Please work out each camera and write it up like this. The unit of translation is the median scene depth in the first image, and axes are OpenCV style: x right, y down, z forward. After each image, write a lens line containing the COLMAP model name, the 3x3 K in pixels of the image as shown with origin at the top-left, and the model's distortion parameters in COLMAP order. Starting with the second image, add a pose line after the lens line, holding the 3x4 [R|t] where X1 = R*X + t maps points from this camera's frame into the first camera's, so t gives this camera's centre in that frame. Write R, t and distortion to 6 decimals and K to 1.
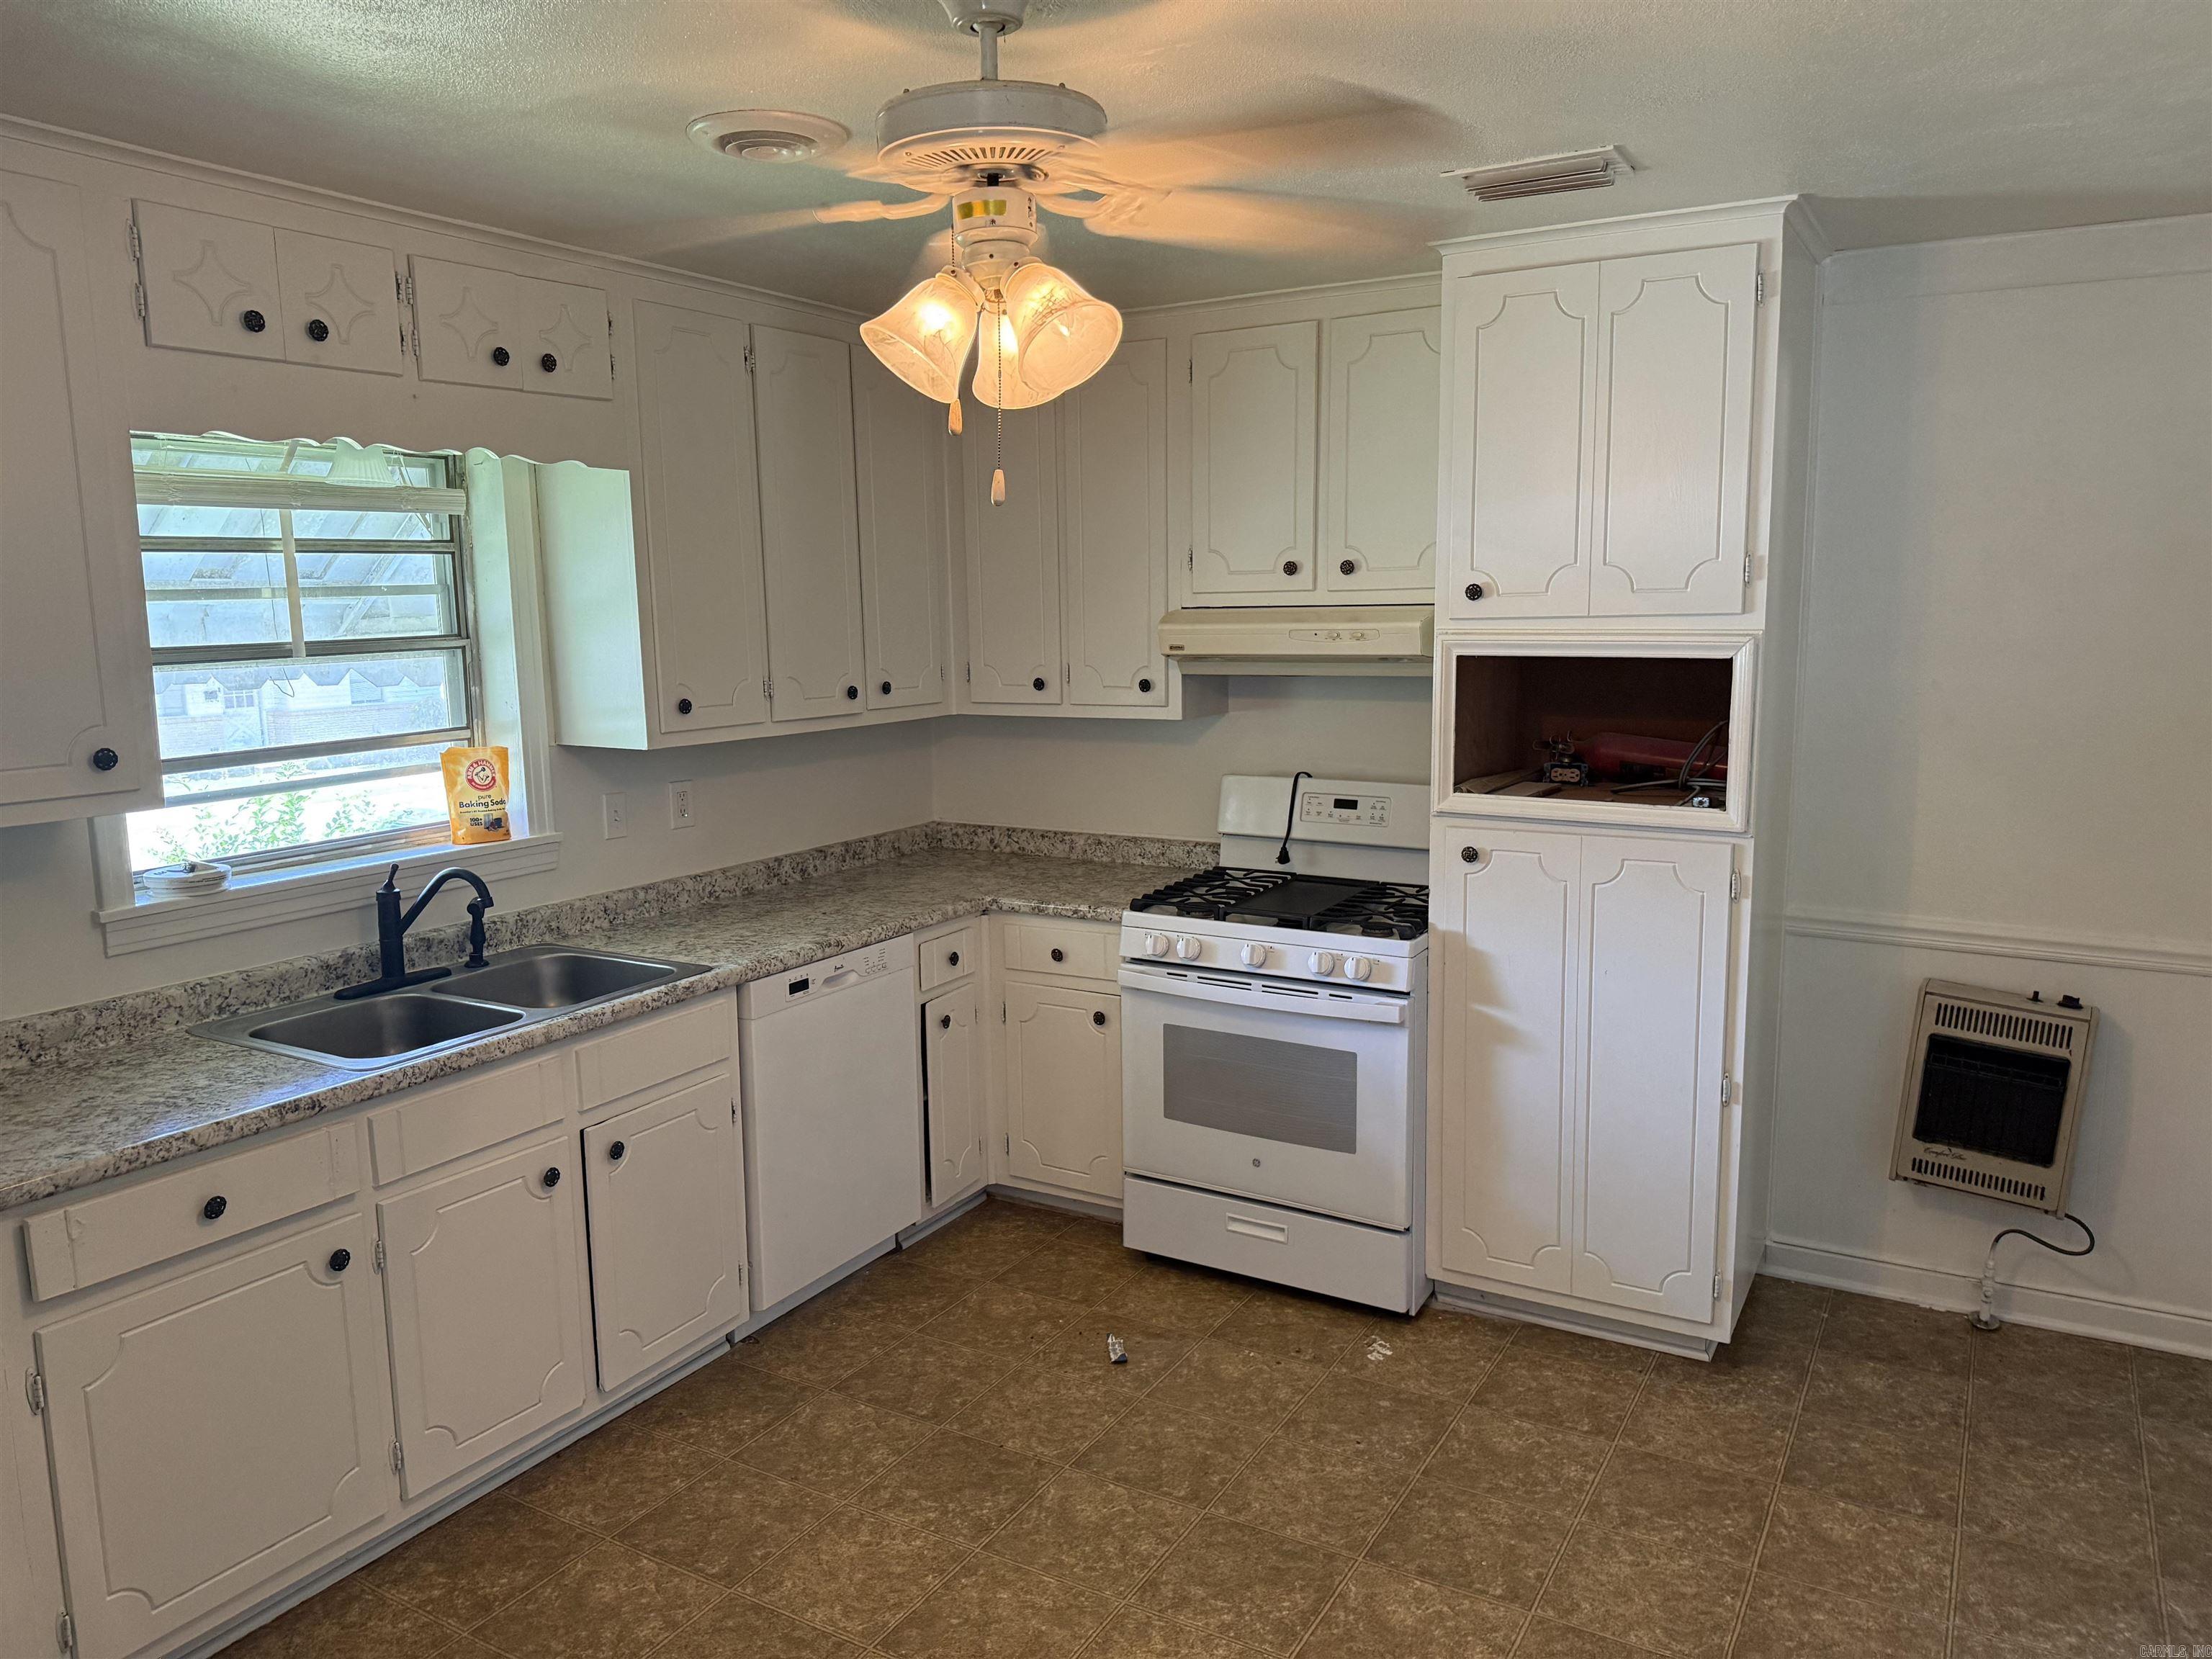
lens RADIAL K [[1574.2, 0, 1106.0], [0, 1574.2, 829.5], [0, 0, 1]] dist [0.019194, -0.039820]
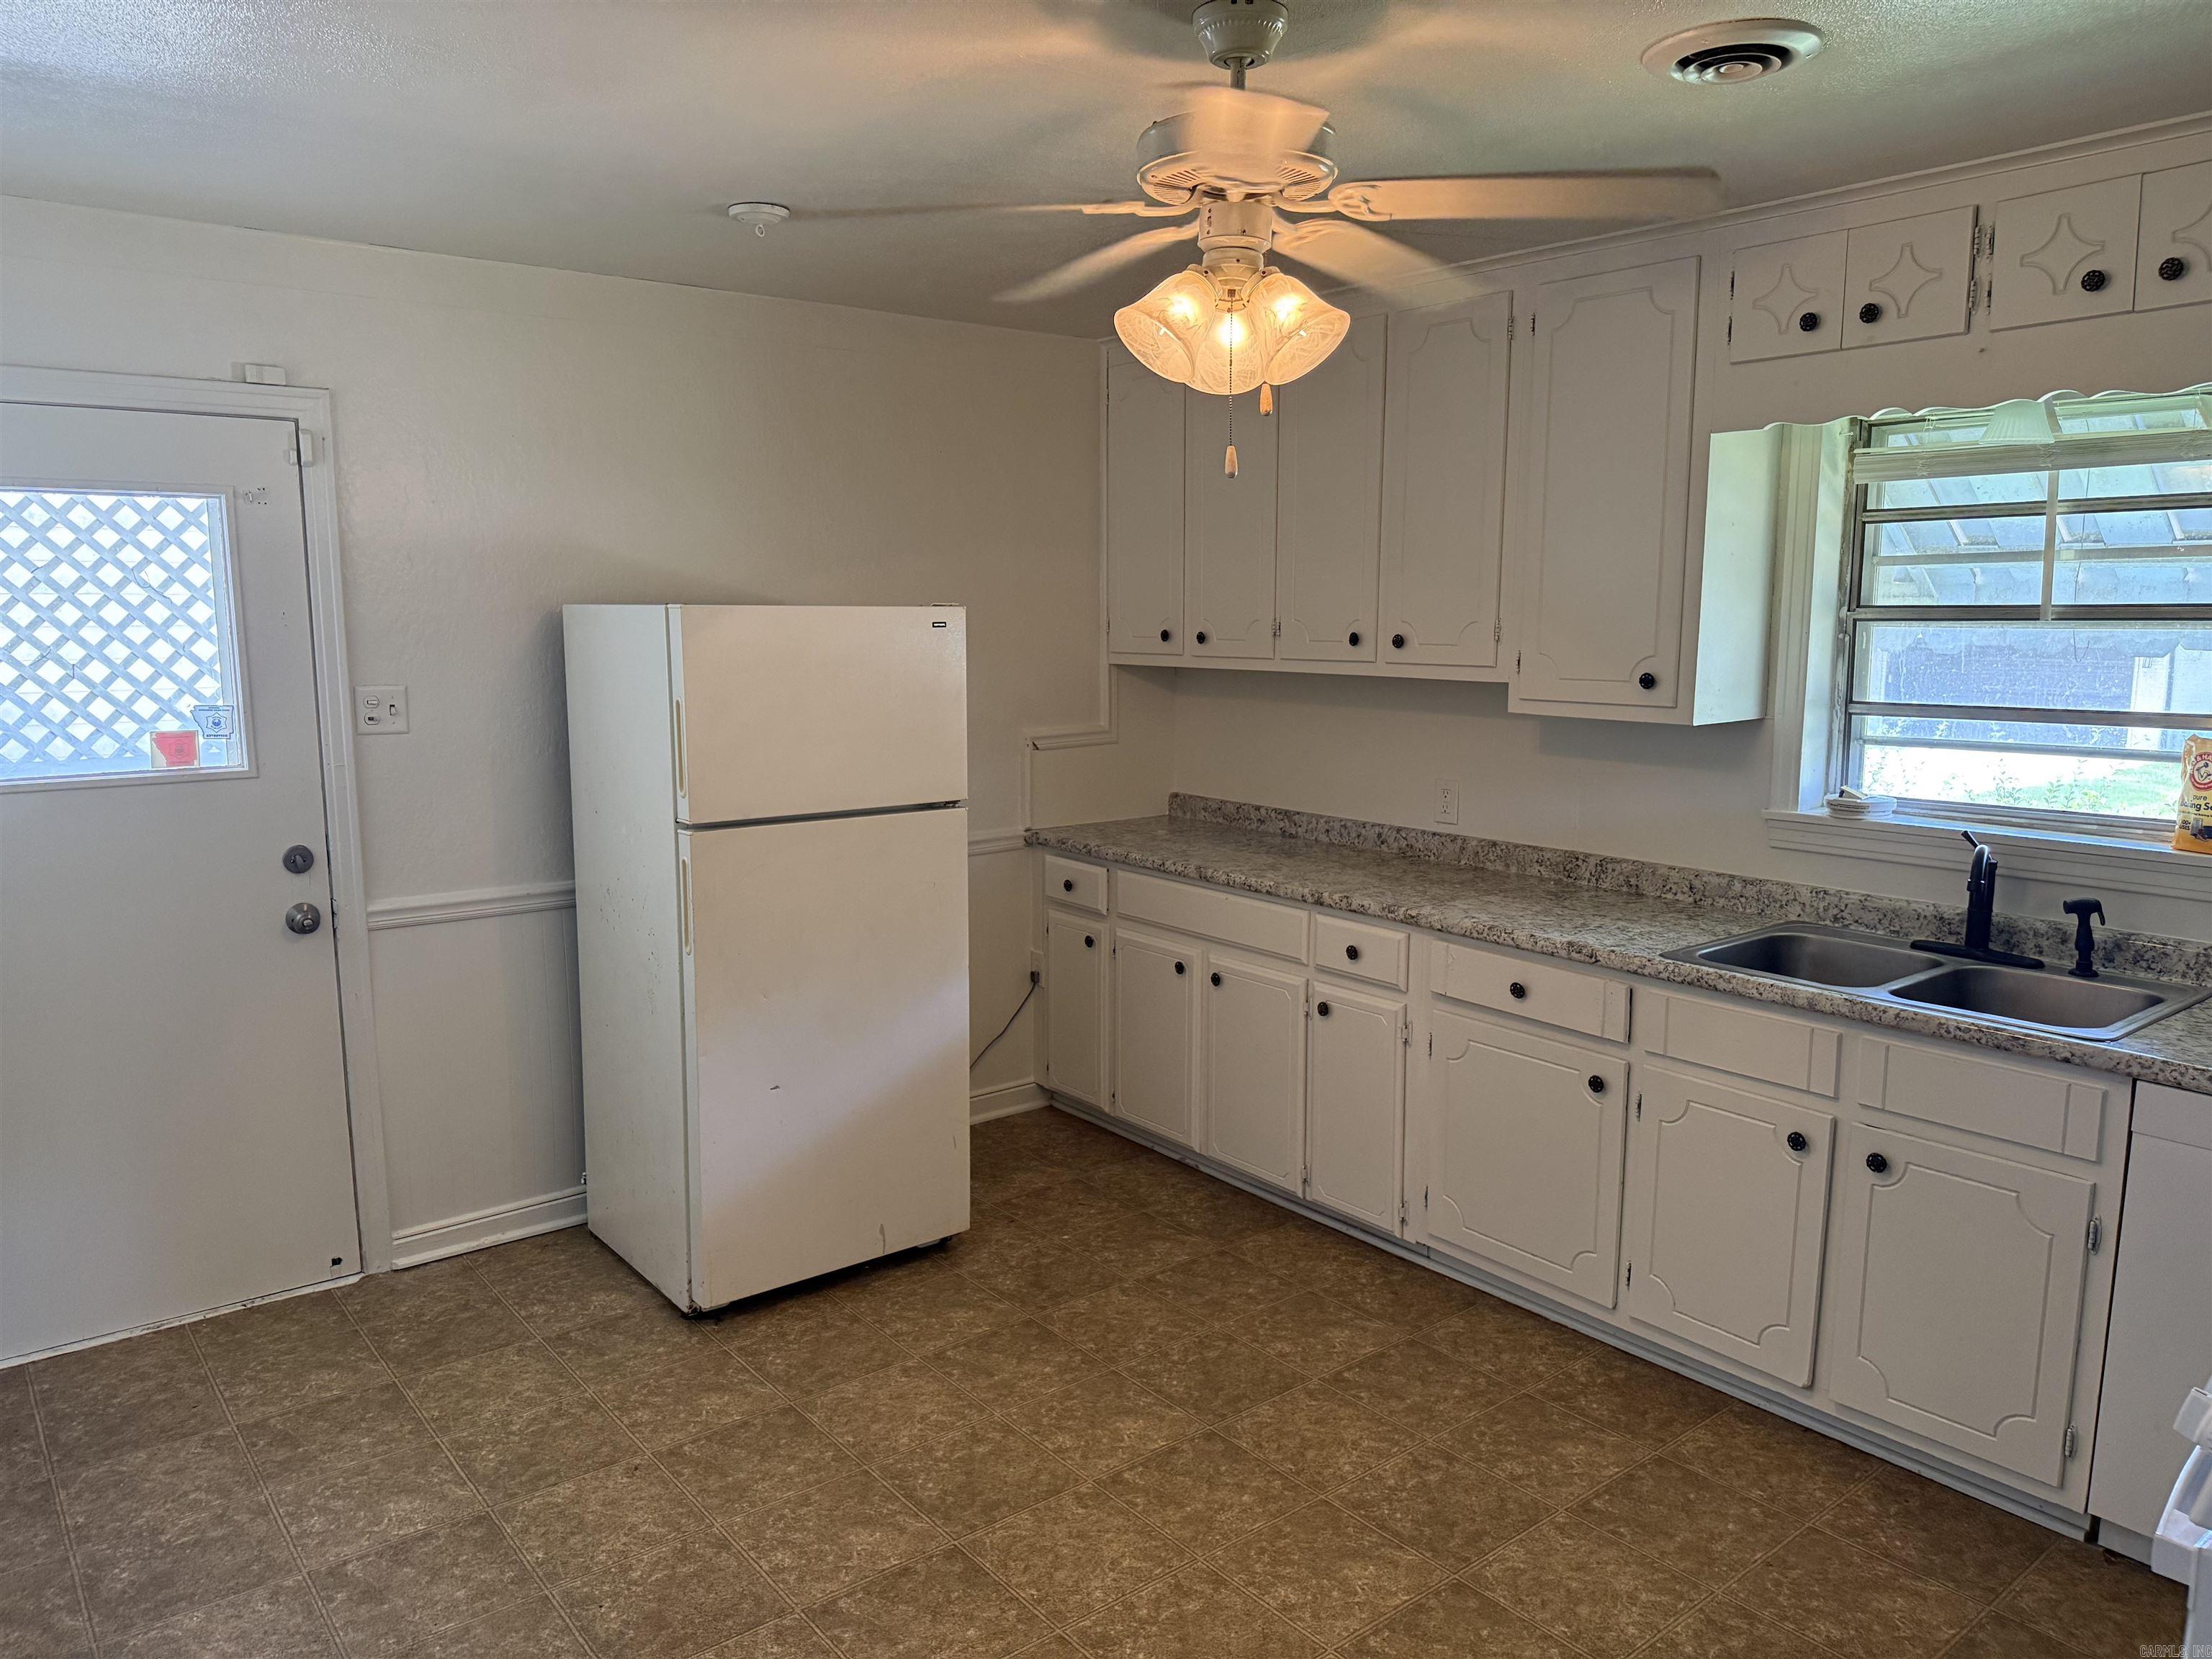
lens RADIAL K [[1538.6, 0, 1113.9], [0, 1538.6, 853.1], [0, 0, 1]] dist [0.141392, -0.219801]
pose [[-0.355352, 0.163885, -0.920254, 0.627964], [-0.134085, 0.965391, 0.223699, -0.110090], [0.925065, 0.202885, -0.321079, 0.803188]]
